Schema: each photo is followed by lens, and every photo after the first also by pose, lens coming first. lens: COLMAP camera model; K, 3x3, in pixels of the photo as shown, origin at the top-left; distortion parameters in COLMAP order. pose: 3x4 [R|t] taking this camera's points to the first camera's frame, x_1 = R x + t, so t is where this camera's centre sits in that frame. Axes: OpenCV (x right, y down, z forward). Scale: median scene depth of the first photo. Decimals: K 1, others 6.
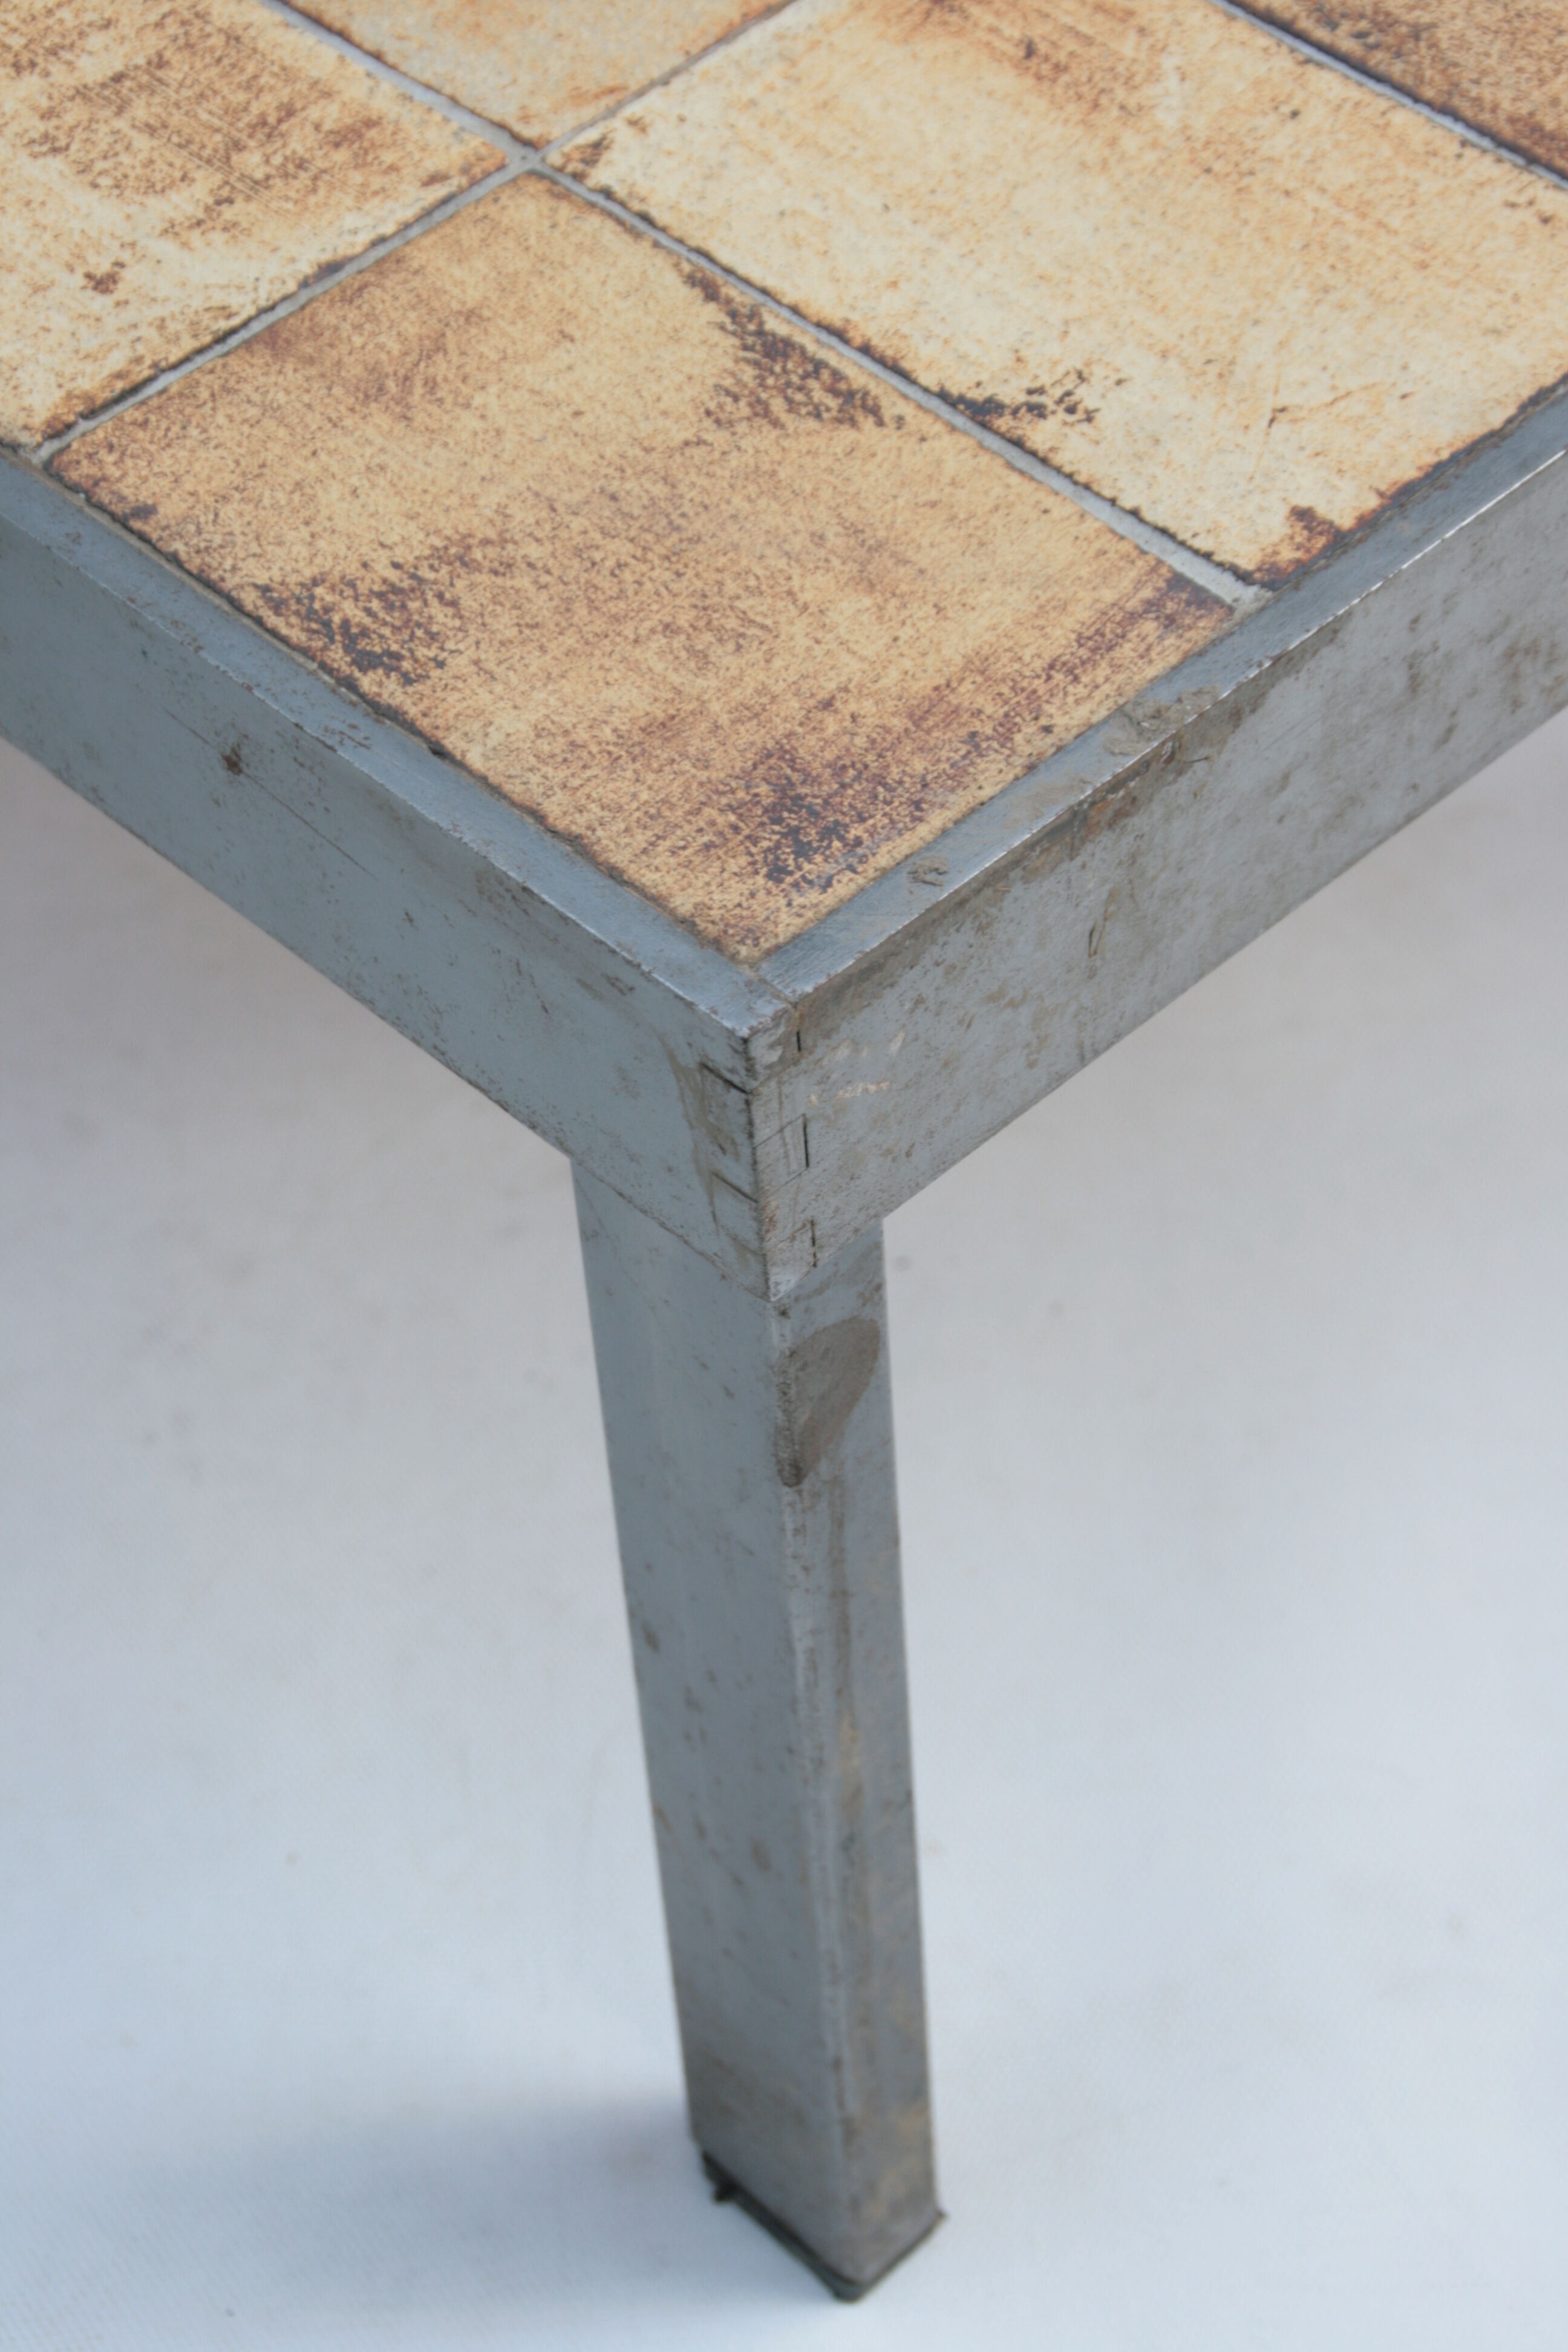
lens RADIAL K [[4906.2, 0, 772.2], [0, 4906.2, 1250.6], [0, 0, 1]] dist [0.219841, 0.563470]
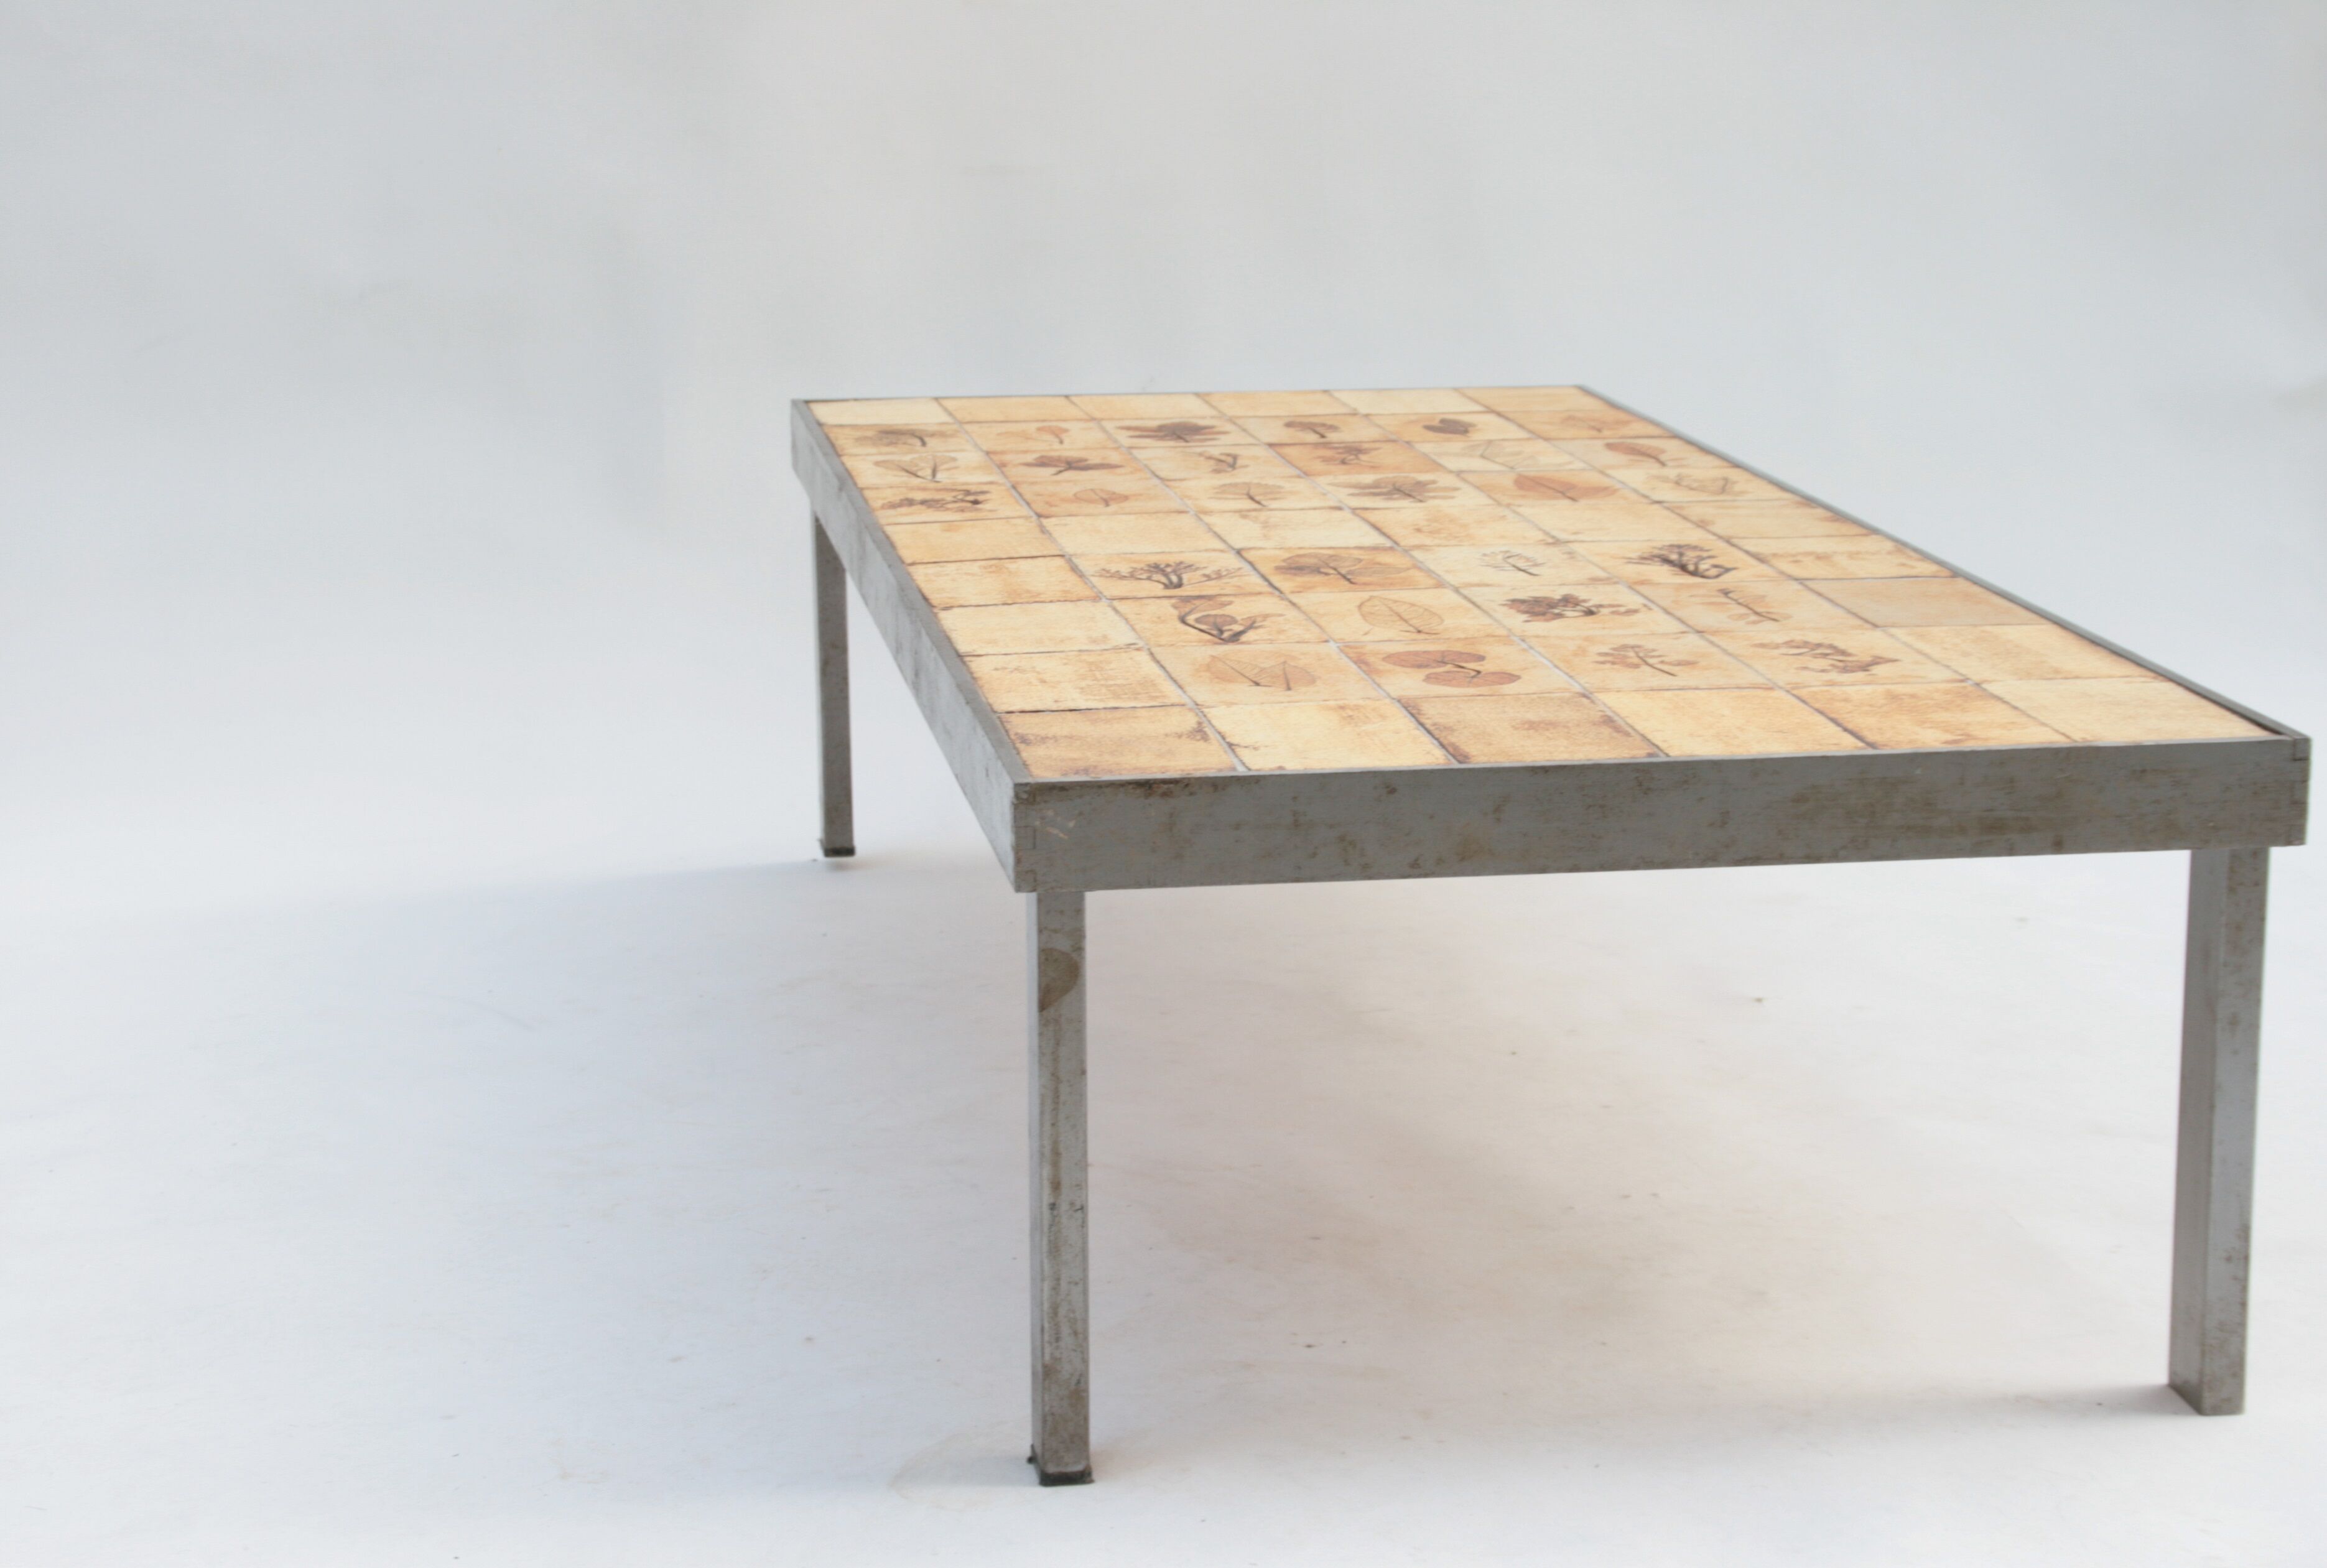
lens RADIAL K [[4543.9, 0, 1108.8], [0, 4543.9, 785.8], [0, 0, 1]] dist [0.139677, 0.490930]
pose [[0.810851, 0.172260, -0.559328, 1.688968], [-0.456826, 0.783679, -0.420900, 1.171801], [0.365830, 0.596803, 0.714139, -1.175076]]
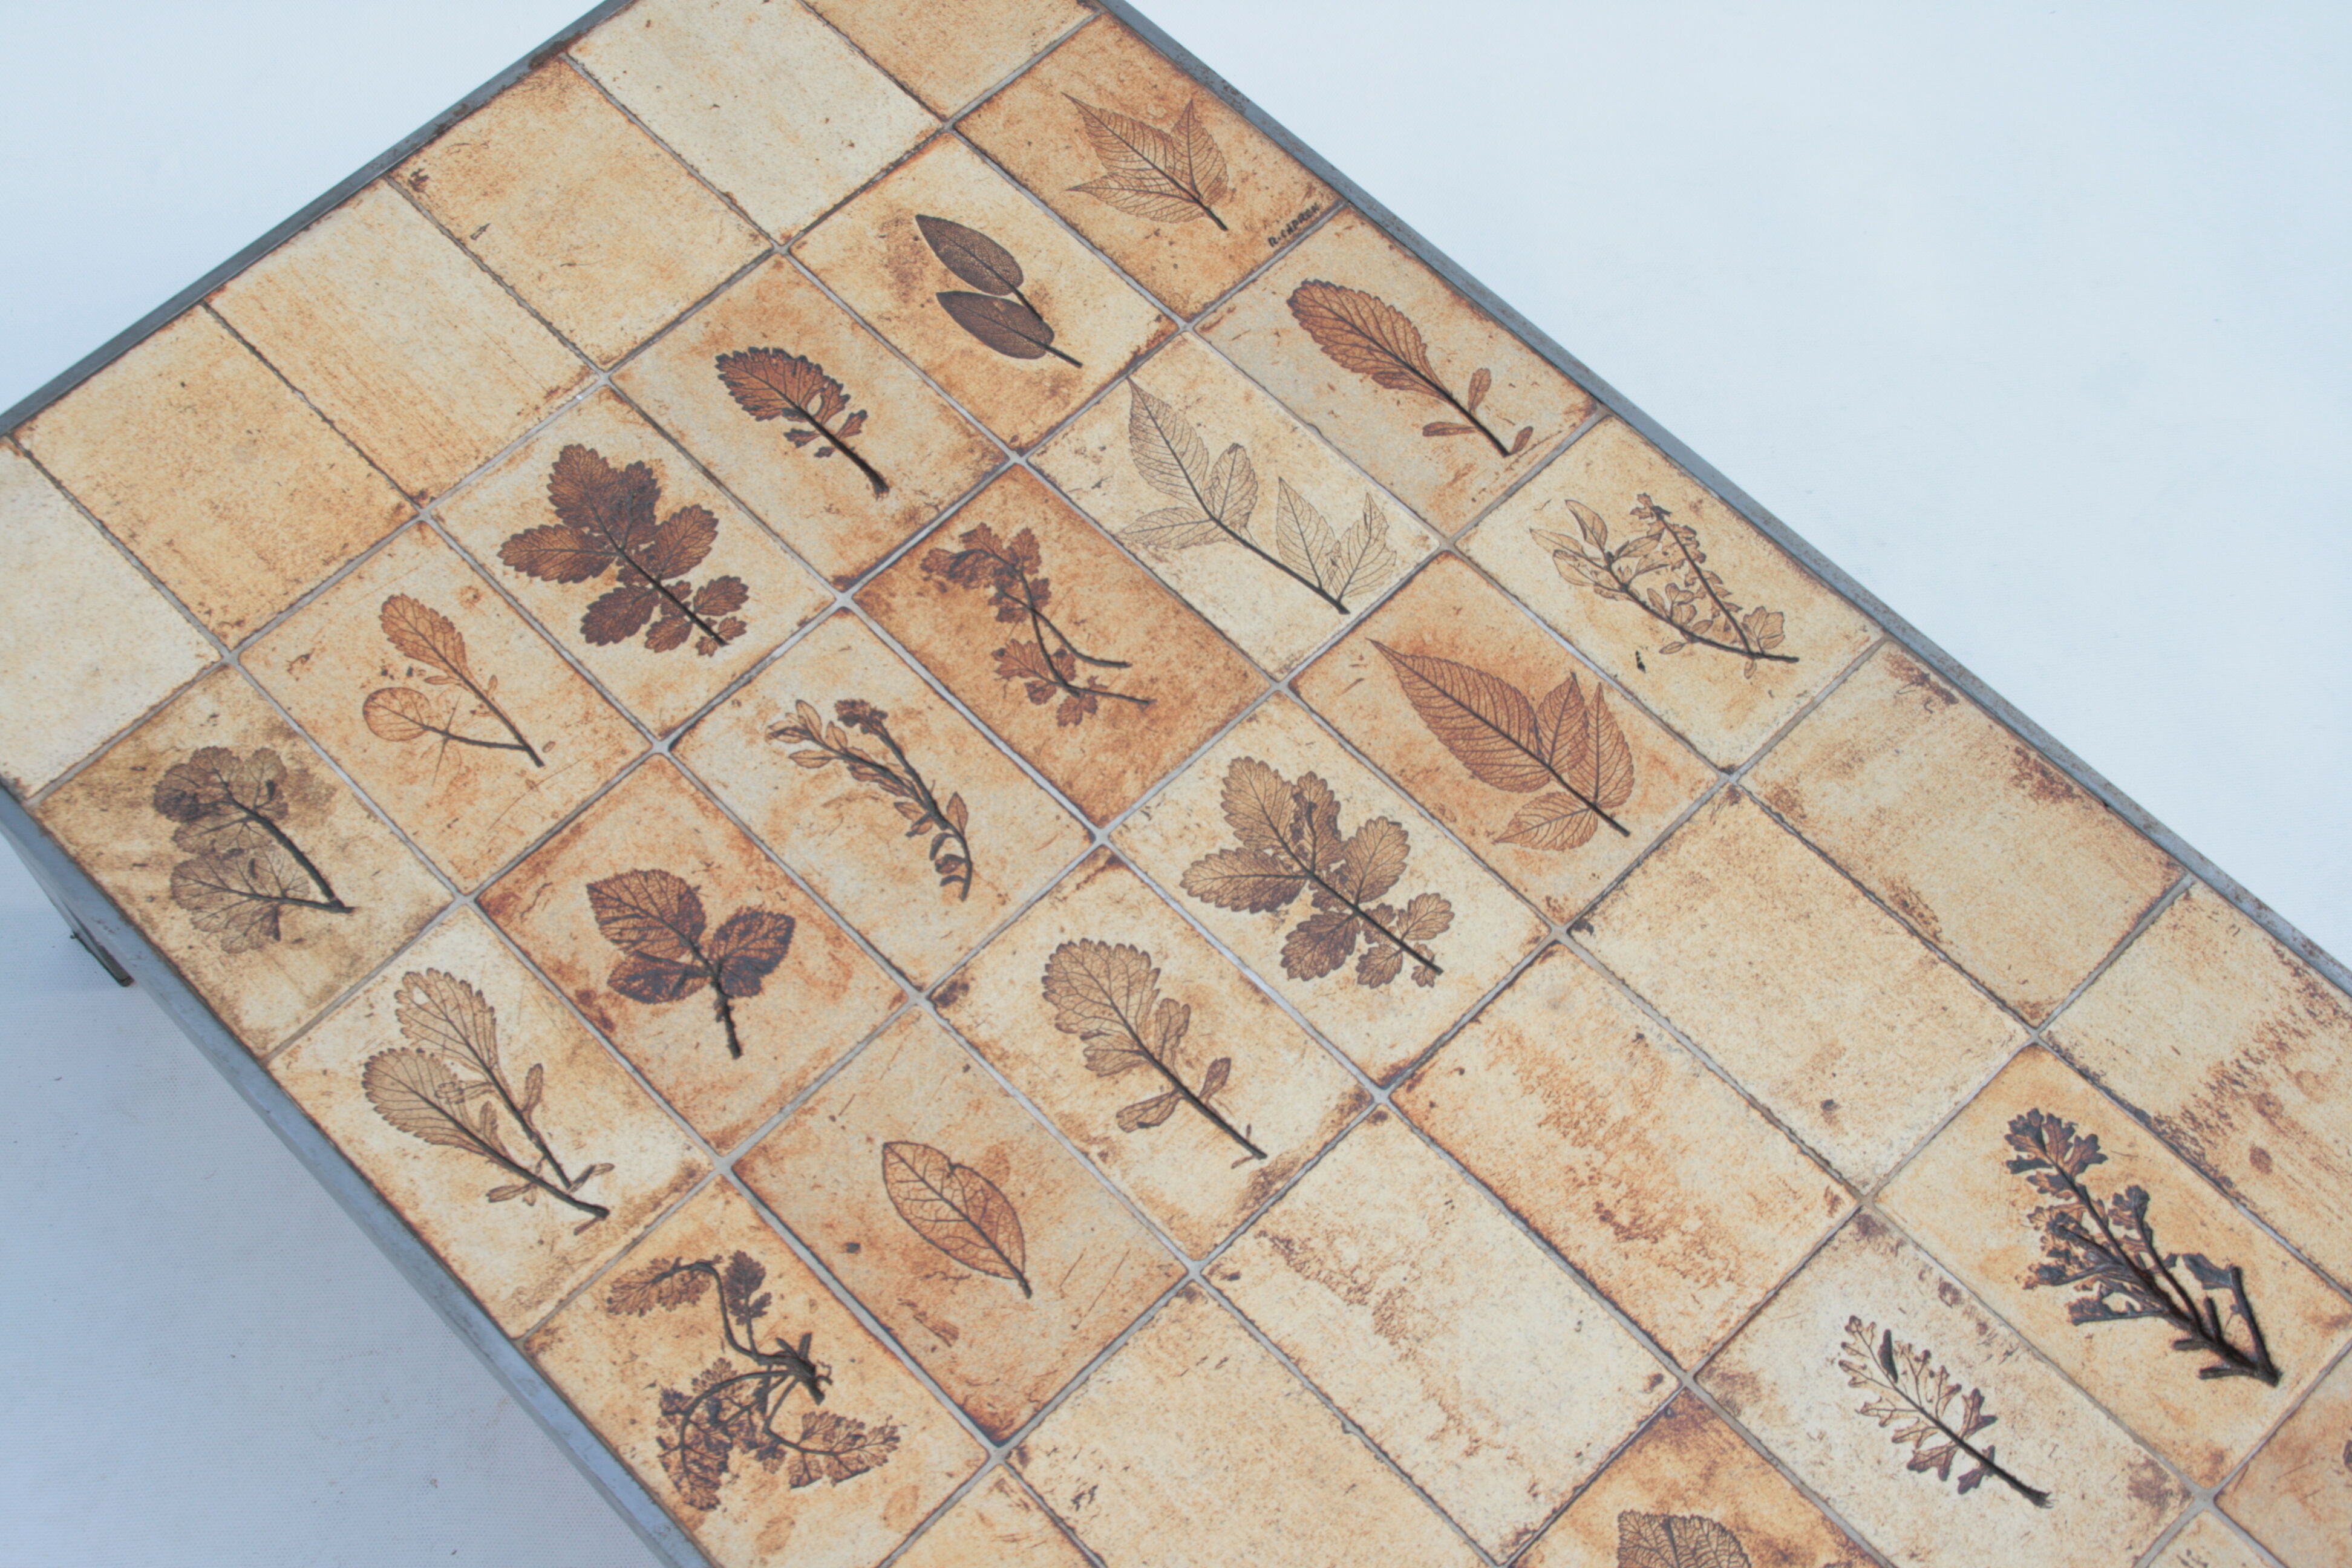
lens RADIAL K [[3329.7, 0, 1133.7], [0, 3329.7, 733.1], [0, 0, 1]] dist [0.026239, 0.157462]
pose [[0.998554, 0.022928, 0.048629, -0.679810], [-0.033848, 0.970851, 0.237281, -1.441140], [-0.041771, -0.238584, 0.970223, -0.022270]]
